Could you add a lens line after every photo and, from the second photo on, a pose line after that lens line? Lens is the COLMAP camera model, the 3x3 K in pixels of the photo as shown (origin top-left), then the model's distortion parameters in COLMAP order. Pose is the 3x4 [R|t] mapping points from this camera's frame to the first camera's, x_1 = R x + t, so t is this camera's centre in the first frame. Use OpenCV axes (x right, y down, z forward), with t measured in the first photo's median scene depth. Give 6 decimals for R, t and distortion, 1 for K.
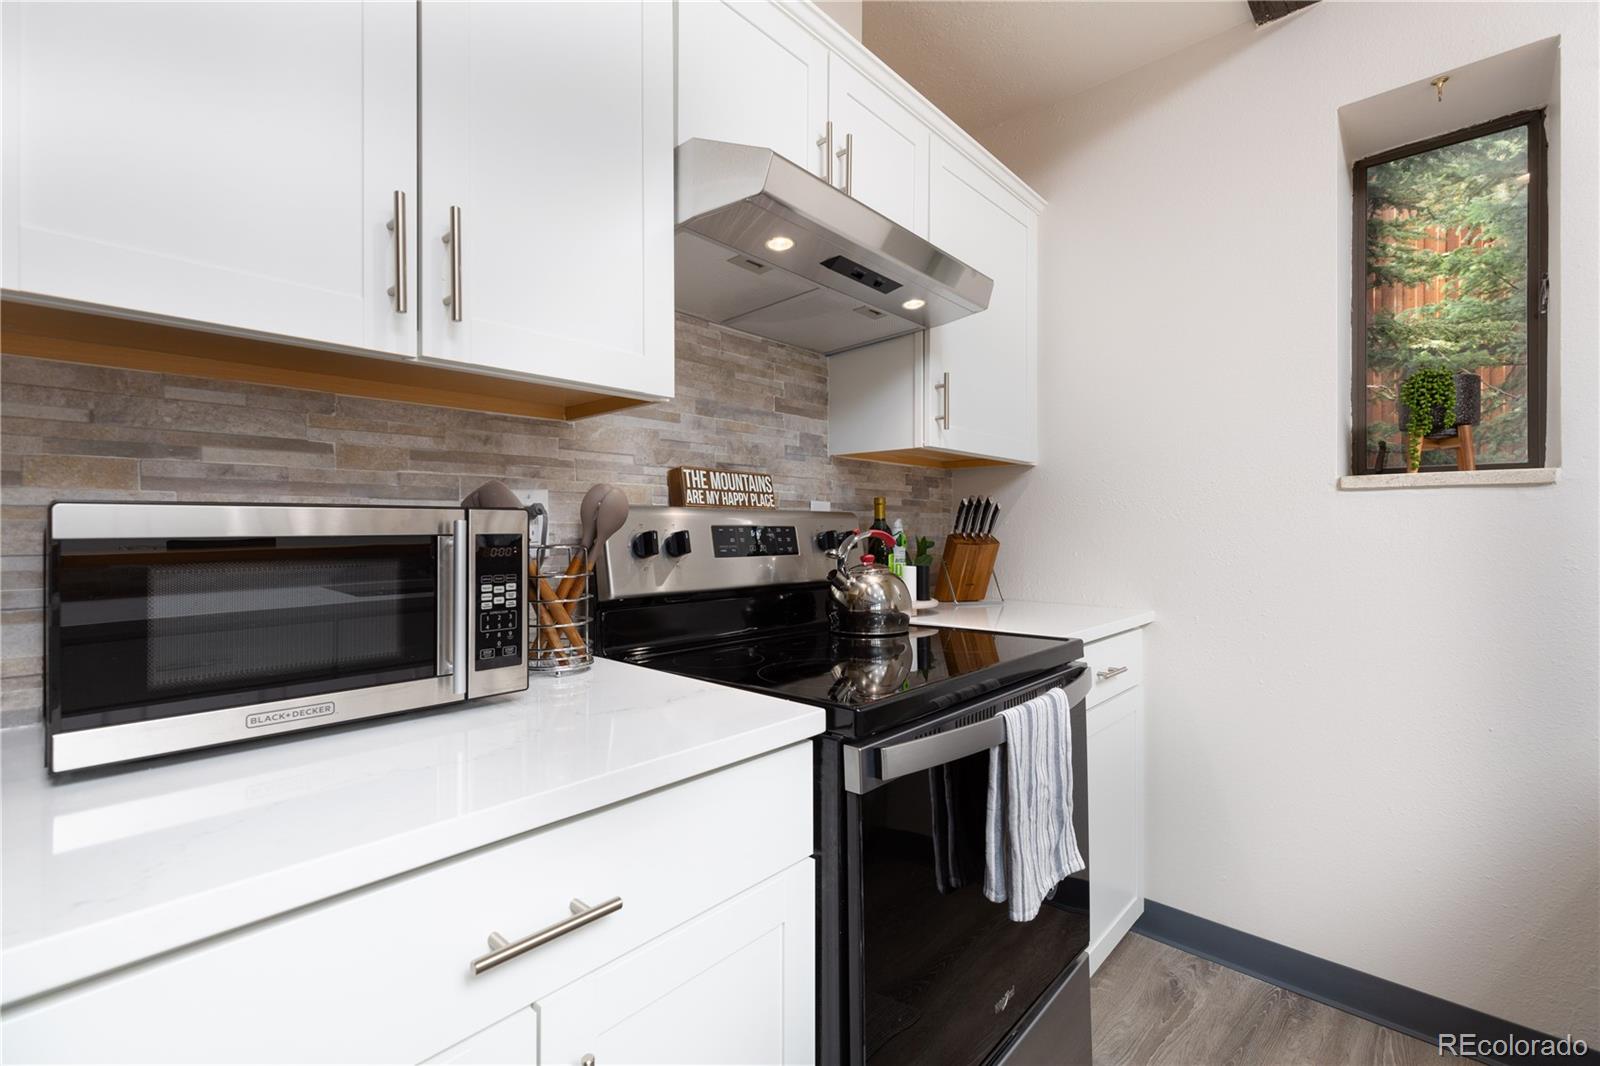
lens RADIAL K [[698.6, 0, 826.8], [0, 698.6, 529.3], [0, 0, 1]] dist [0.000220, 0.000011]
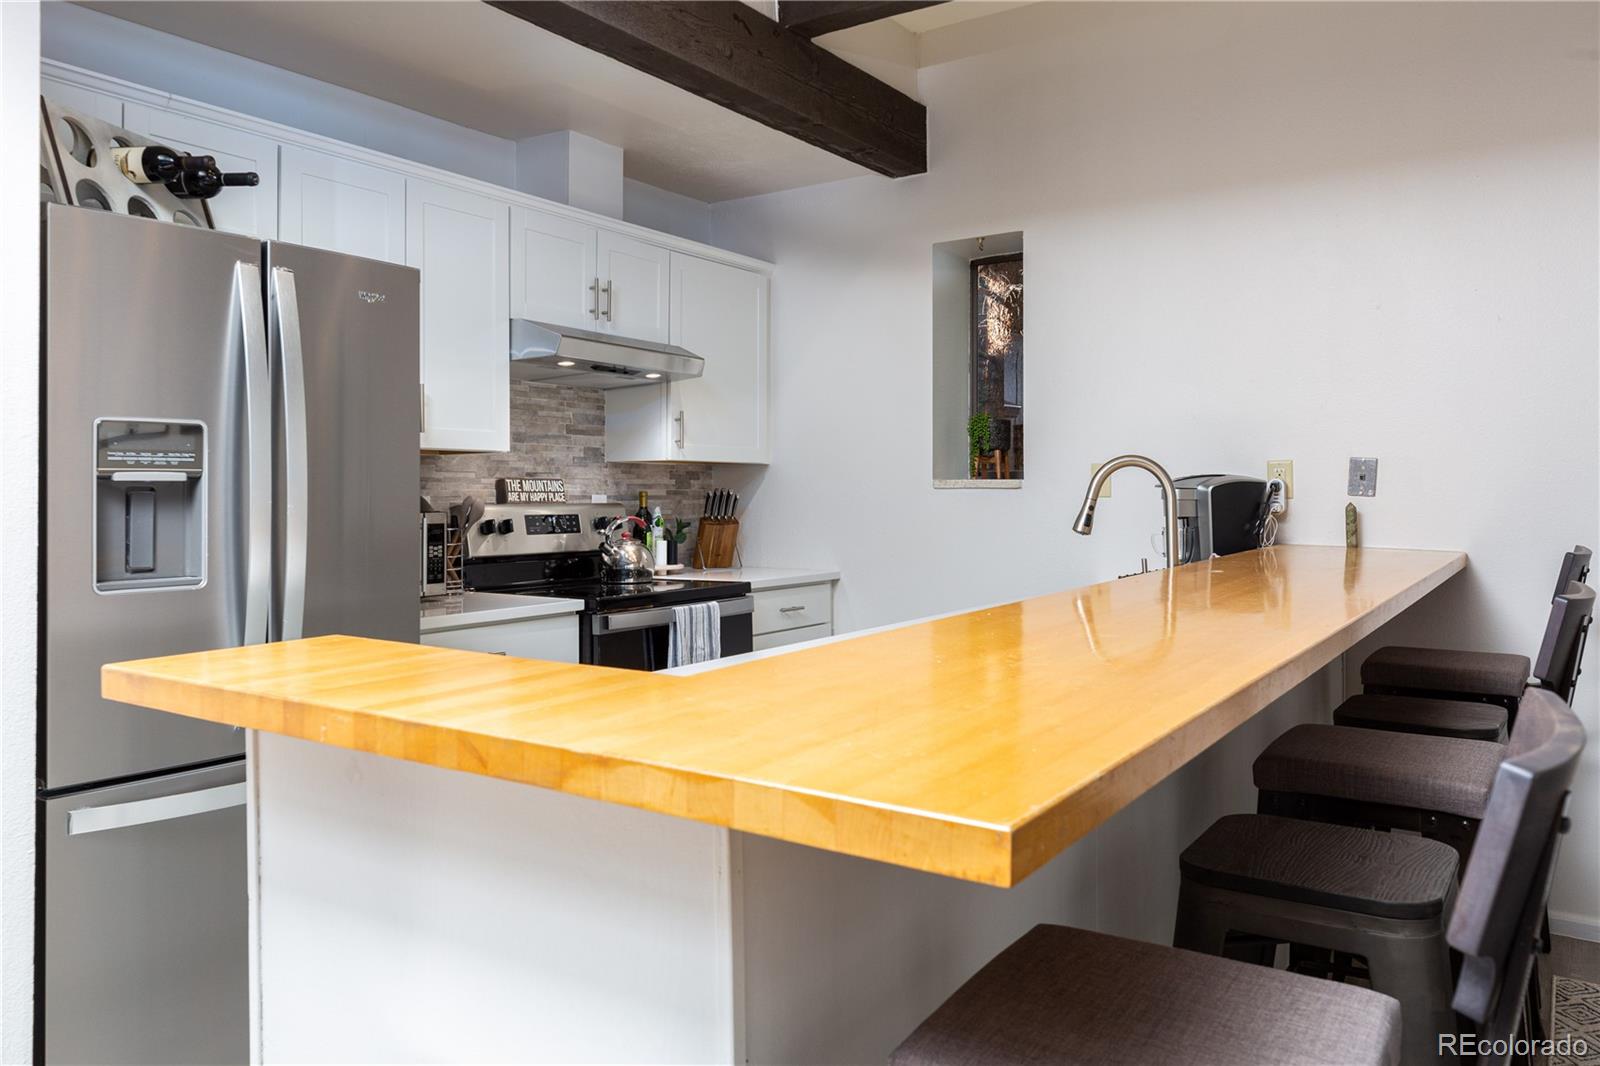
lens RADIAL K [[1156.6, 0, 796.2], [0, 1156.6, 476.5], [0, 0, 1]] dist [0.050791, 0.000807]
pose [[0.993942, -0.000629, 0.109904, 0.149185], [0.002335, 0.999879, -0.015390, -0.046984], [-0.109881, 0.015554, 0.993823, -1.570172]]
